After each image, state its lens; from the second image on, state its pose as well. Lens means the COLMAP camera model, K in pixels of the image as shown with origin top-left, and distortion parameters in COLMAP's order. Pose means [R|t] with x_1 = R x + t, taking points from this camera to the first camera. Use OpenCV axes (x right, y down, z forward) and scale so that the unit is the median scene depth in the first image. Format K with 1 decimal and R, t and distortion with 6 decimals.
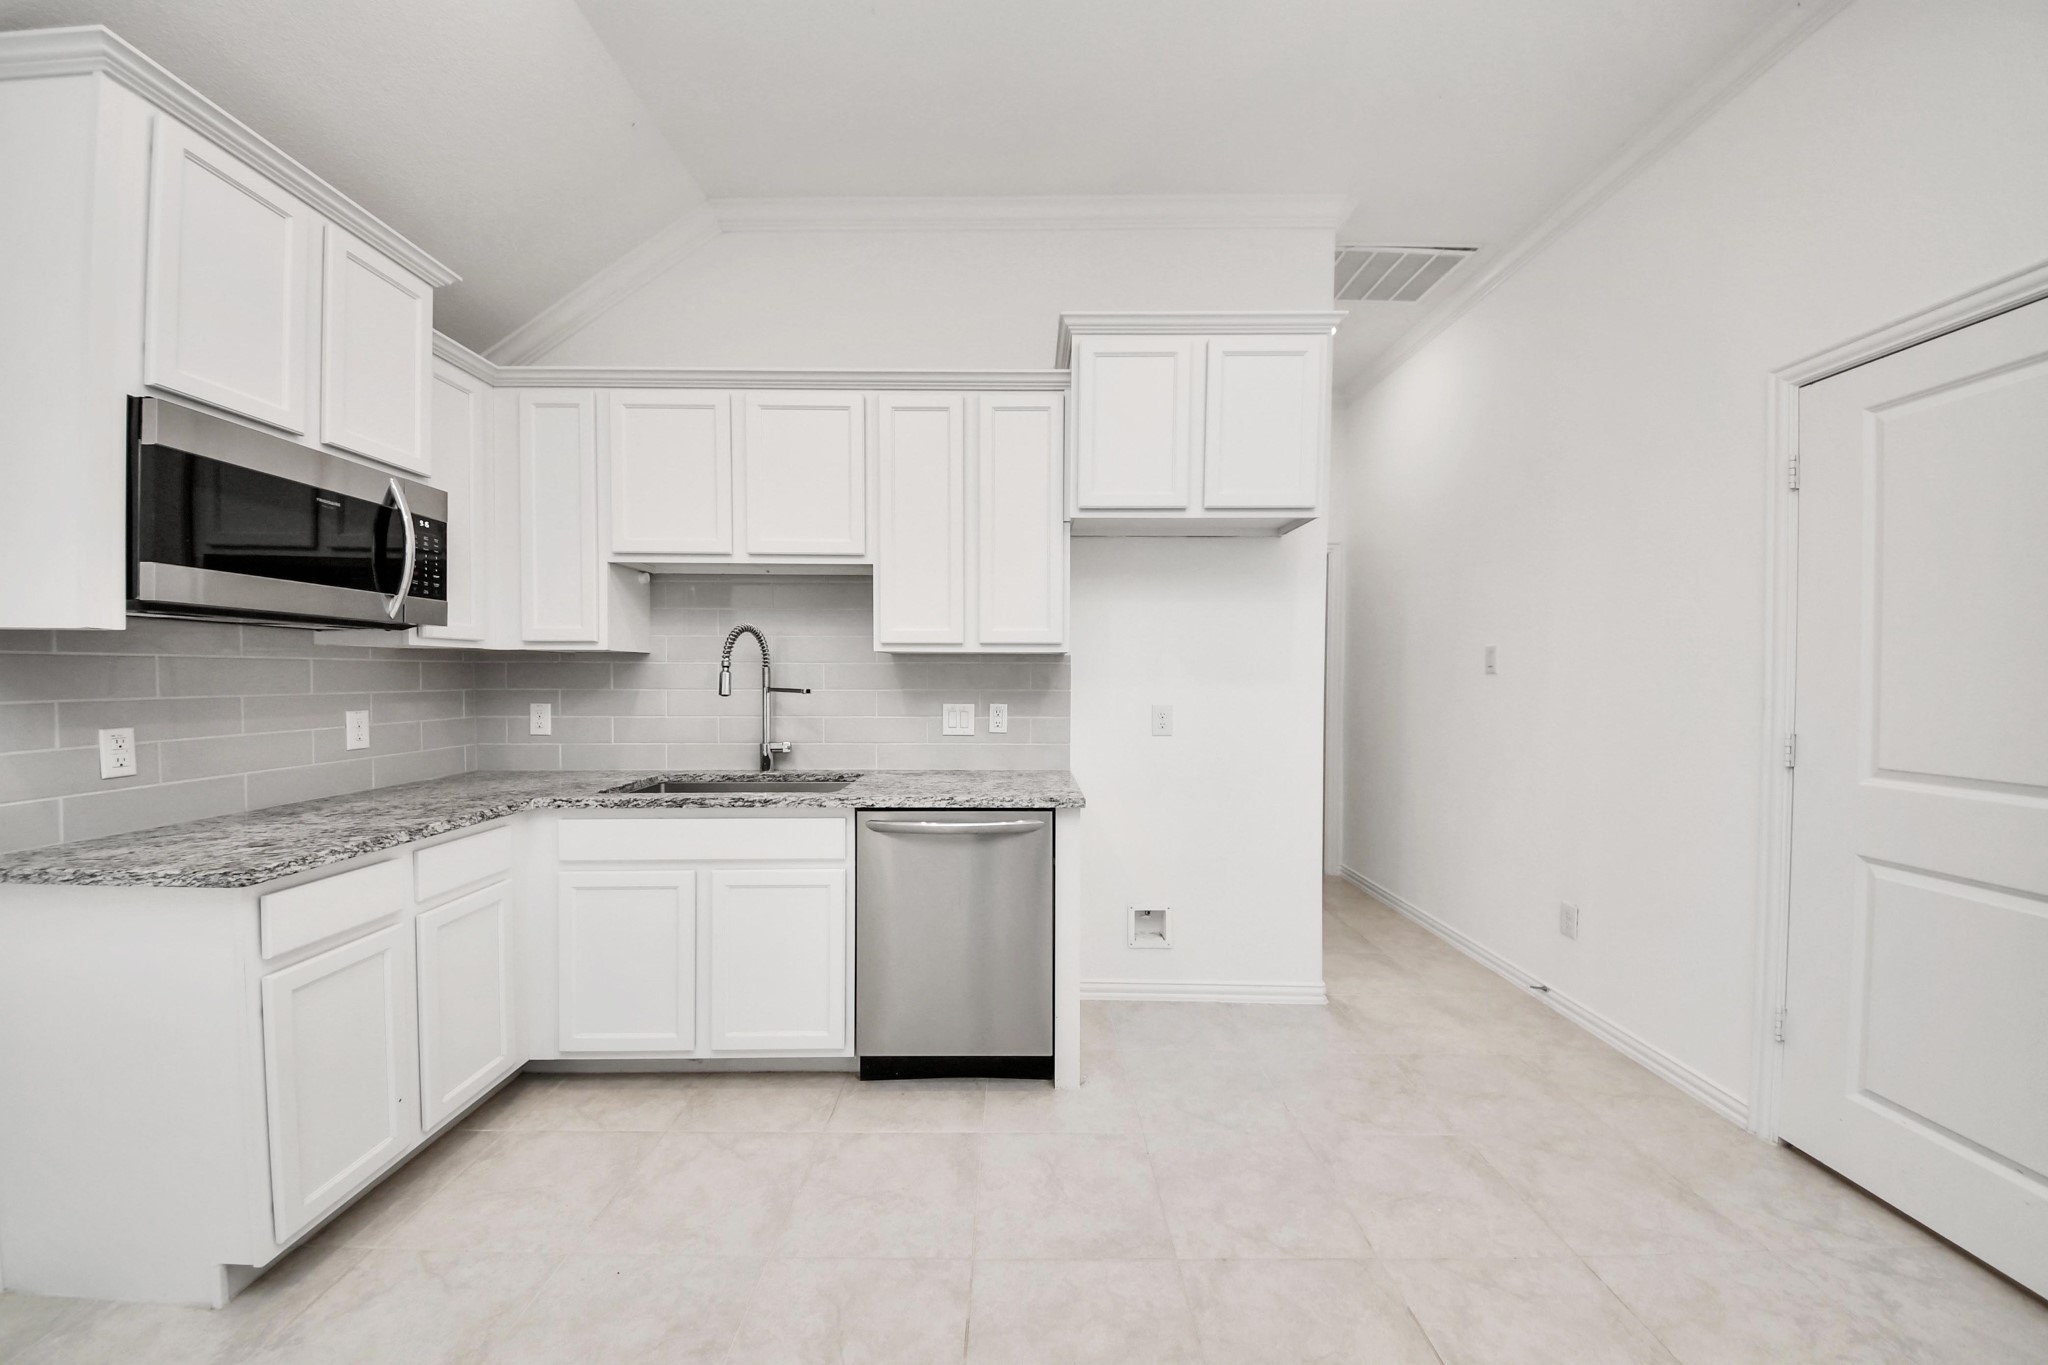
lens RADIAL K [[760.9, 0, 1009.2], [0, 760.9, 687.8], [0, 0, 1]] dist [0.032681, -0.021784]
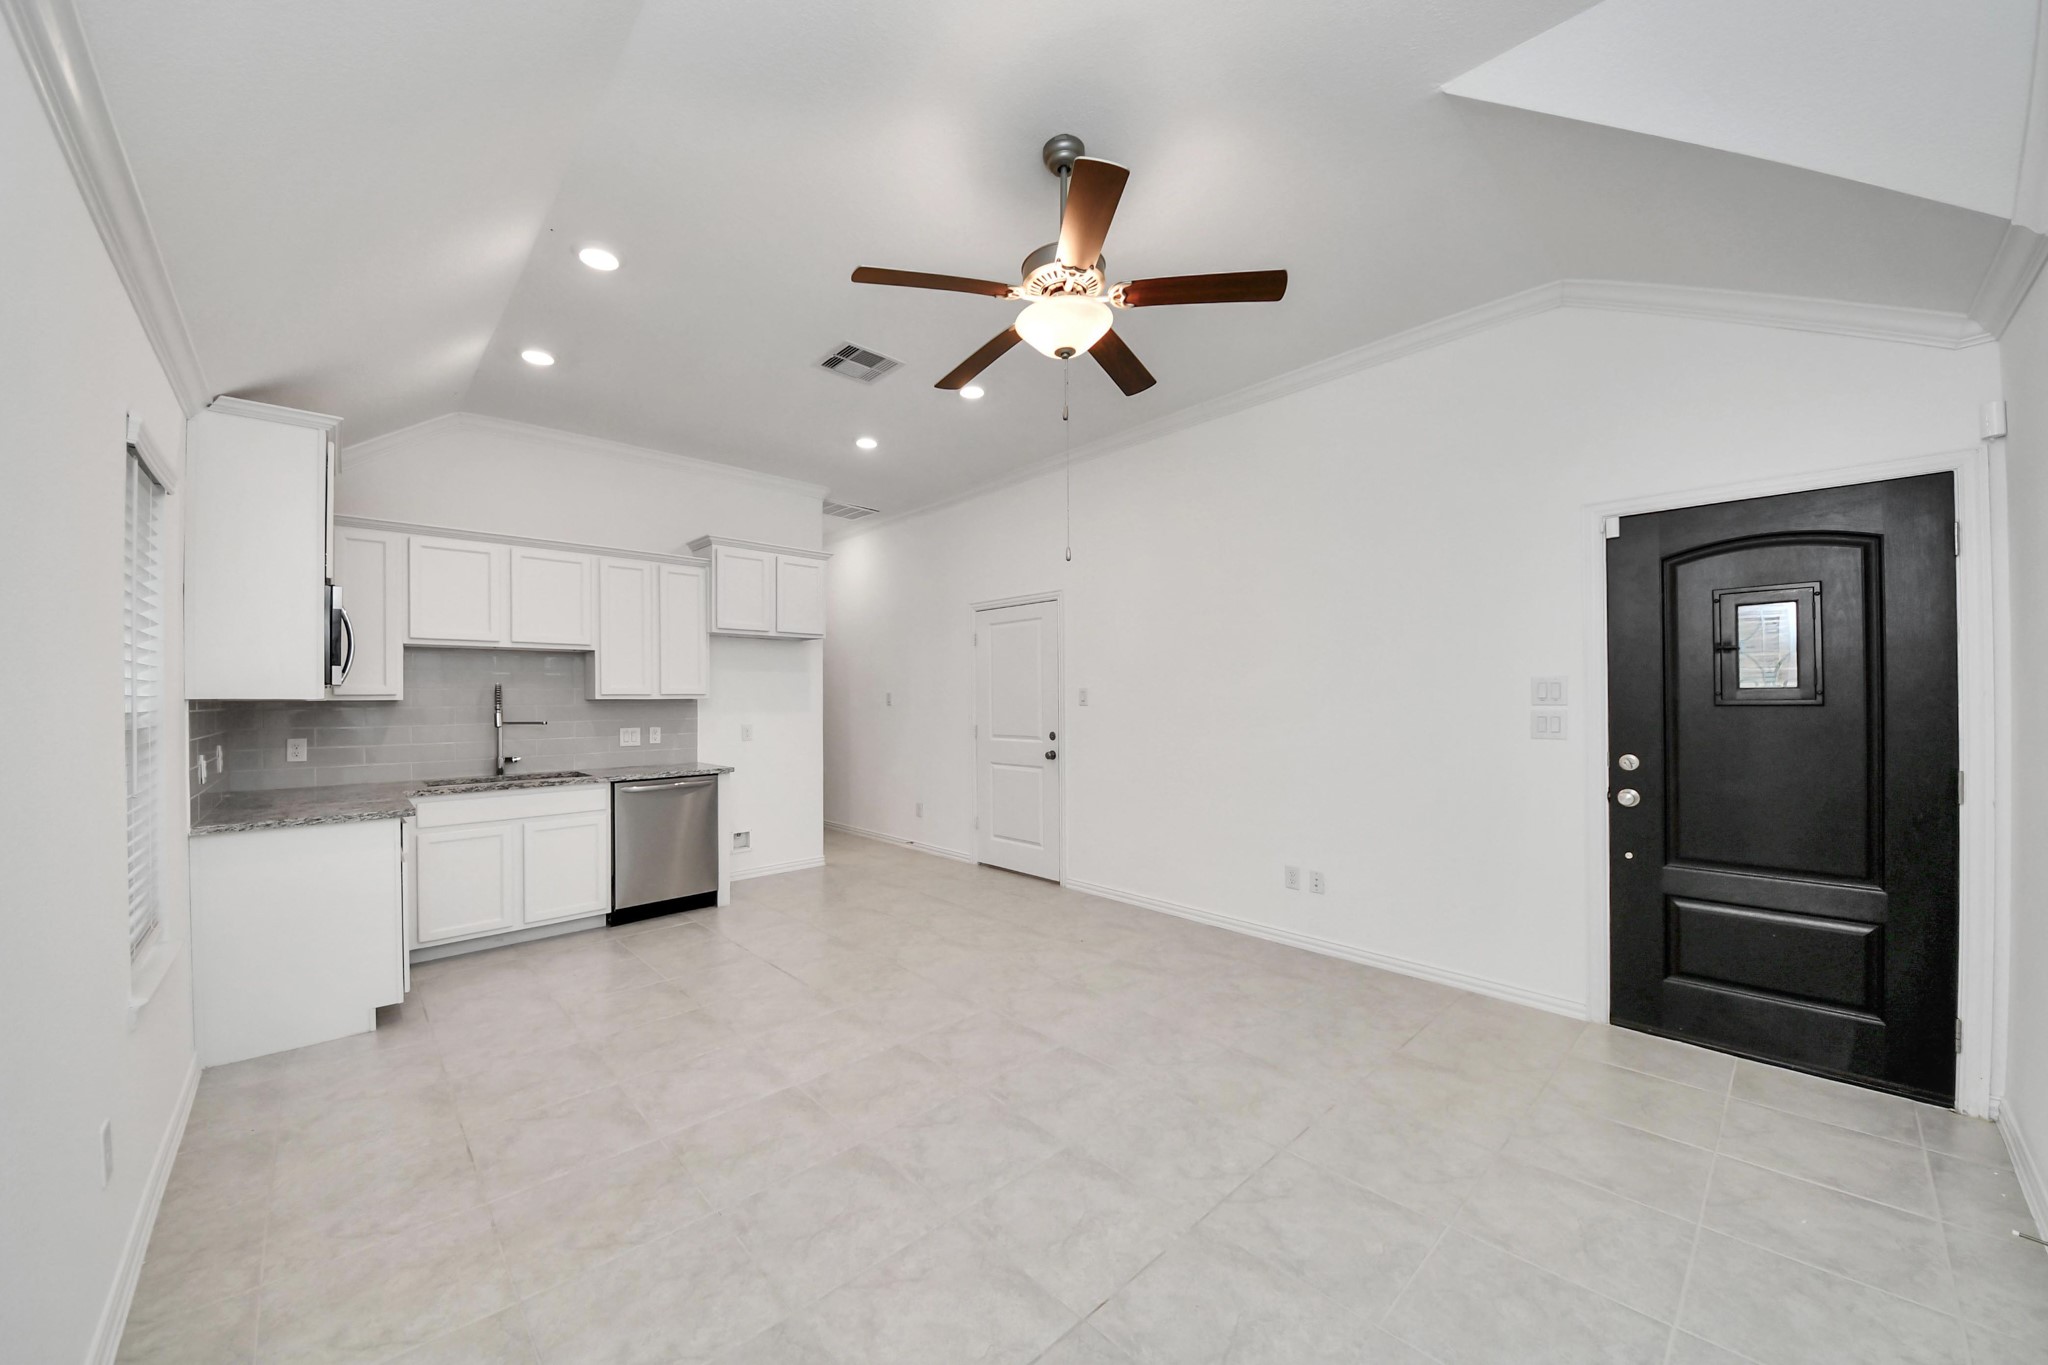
lens RADIAL K [[760.9, 0, 1009.2], [0, 760.9, 687.8], [0, 0, 1]] dist [0.032681, -0.021784]
pose [[0.745330, -0.001343, 0.666695, -0.615716], [0.023993, 0.999404, -0.024810, -0.006771], [-0.666264, 0.034487, 0.744918, -0.924075]]
